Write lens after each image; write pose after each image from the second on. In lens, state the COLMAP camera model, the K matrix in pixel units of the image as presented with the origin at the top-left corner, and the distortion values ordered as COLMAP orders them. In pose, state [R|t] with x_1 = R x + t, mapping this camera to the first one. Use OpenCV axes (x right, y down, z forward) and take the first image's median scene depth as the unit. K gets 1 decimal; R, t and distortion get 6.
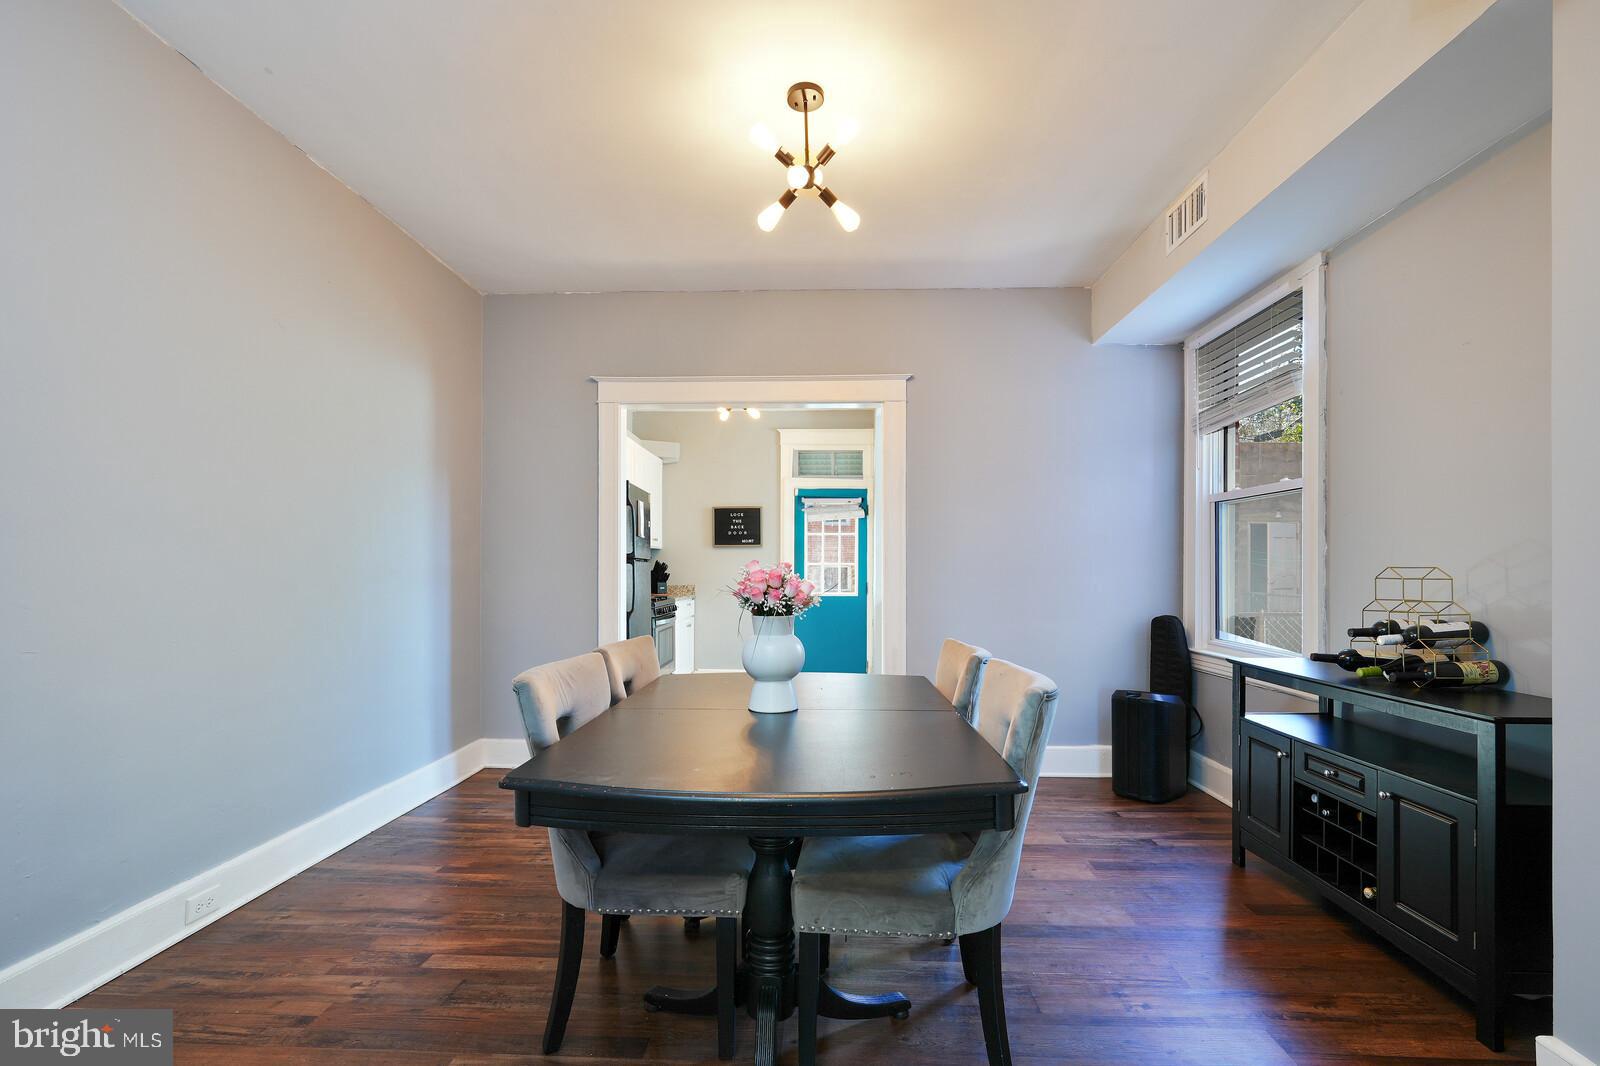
lens RADIAL K [[722.7, 0, 785.5], [0, 722.7, 560.1], [0, 0, 1]] dist [-0.013259, 0.006093]
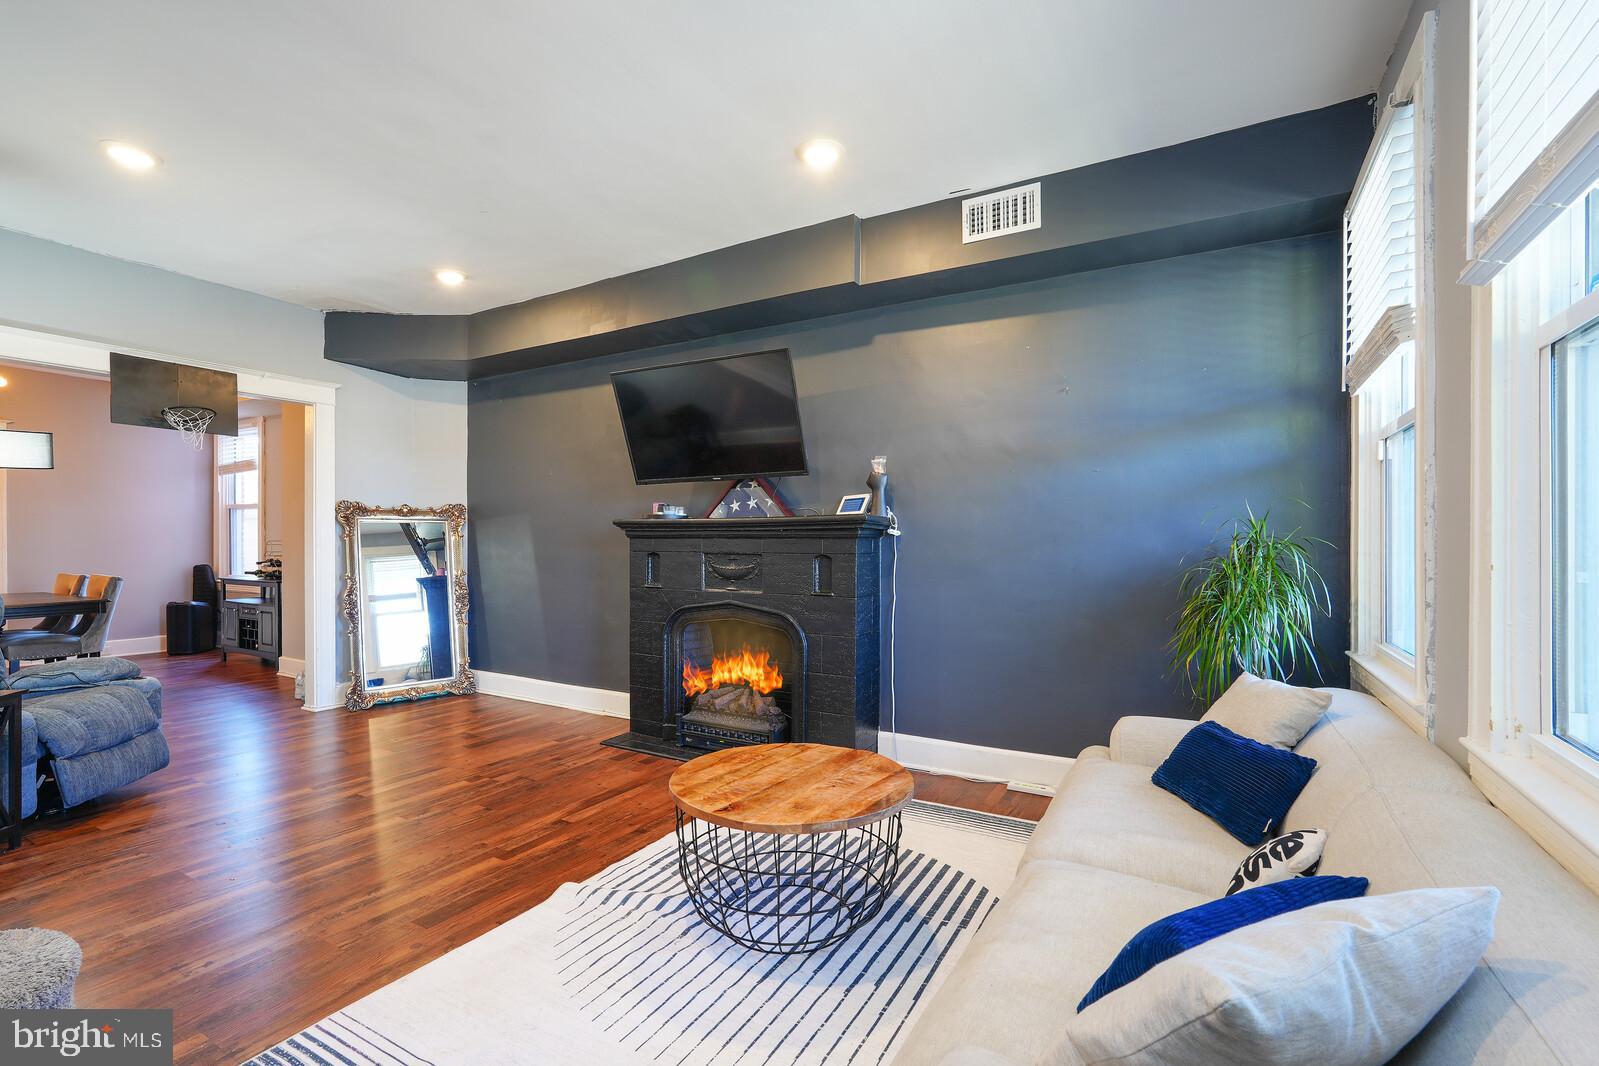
lens RADIAL K [[722.2, 0, 789.5], [0, 722.2, 533.5], [0, 0, 1]] dist [-0.013259, 0.006093]
pose [[0.474000, 0.011291, 0.880452, -0.245745], [-0.013120, 0.999897, -0.005760, -0.009460], [-0.880427, -0.008821, 0.474100, -0.750156]]
